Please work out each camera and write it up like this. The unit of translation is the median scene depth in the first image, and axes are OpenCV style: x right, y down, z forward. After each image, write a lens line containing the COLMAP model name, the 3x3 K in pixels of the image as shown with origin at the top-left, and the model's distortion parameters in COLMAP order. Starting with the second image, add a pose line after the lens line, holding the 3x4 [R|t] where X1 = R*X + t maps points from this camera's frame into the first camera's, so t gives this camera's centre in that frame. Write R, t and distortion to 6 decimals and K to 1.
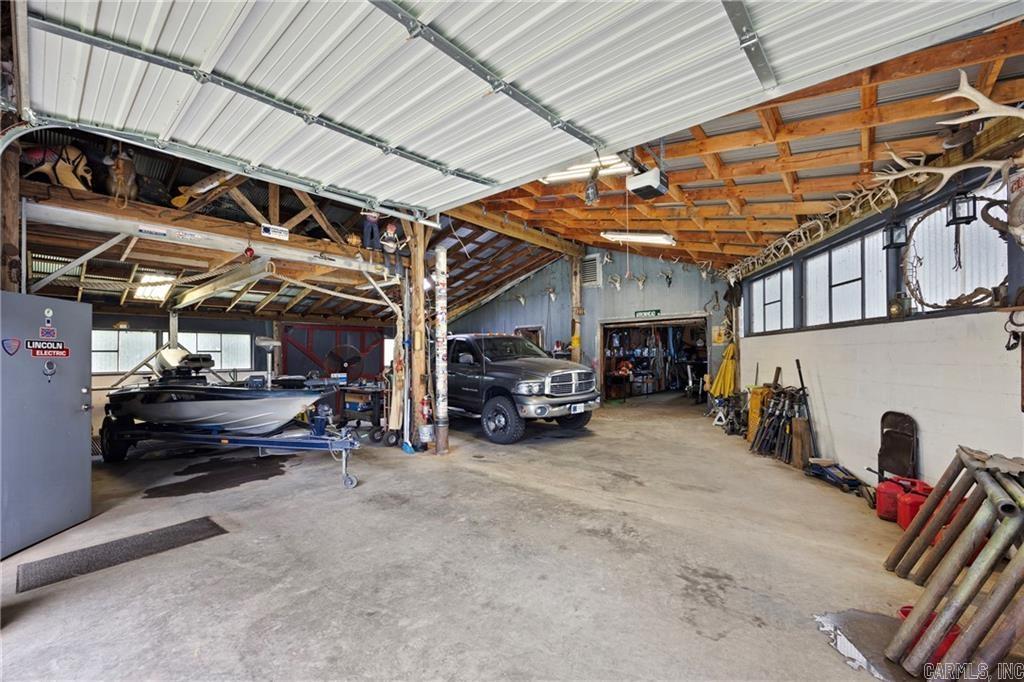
lens RADIAL K [[417.6, 0, 512.6], [0, 417.6, 345.5], [0, 0, 1]] dist [0.000649, -0.000085]
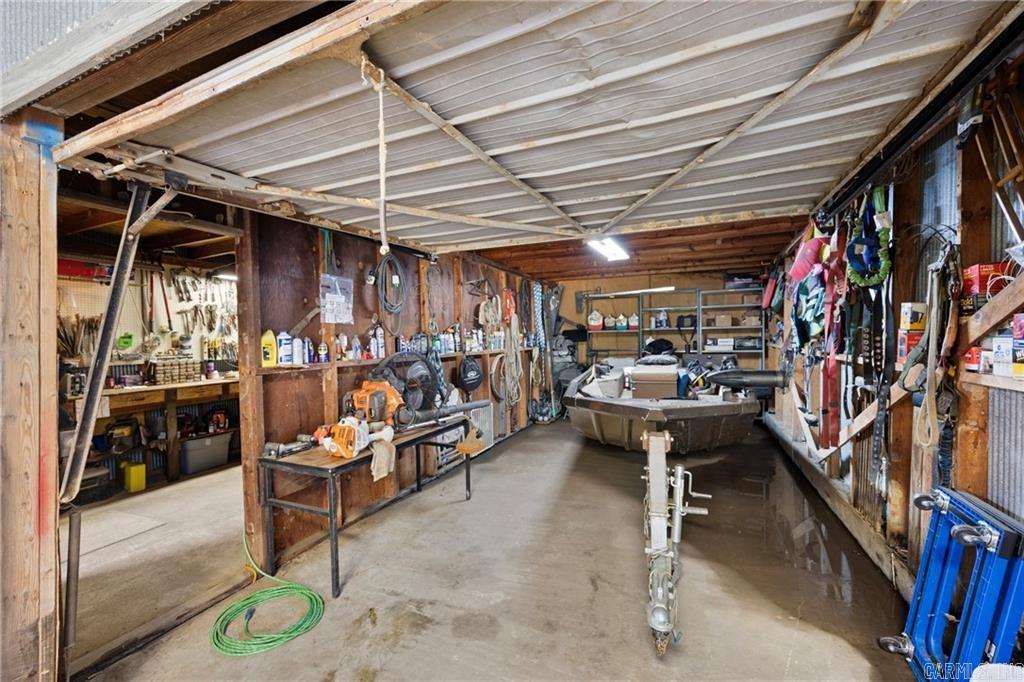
lens RADIAL K [[417.6, 0, 510.1], [0, 417.6, 339.6], [0, 0, 1]] dist [0.000649, -0.000085]
pose [[0.955122, -0.017343, 0.295706, 0.218362], [0.009774, 0.999586, 0.027056, 0.004107], [-0.296053, -0.022951, 0.954896, 0.584581]]
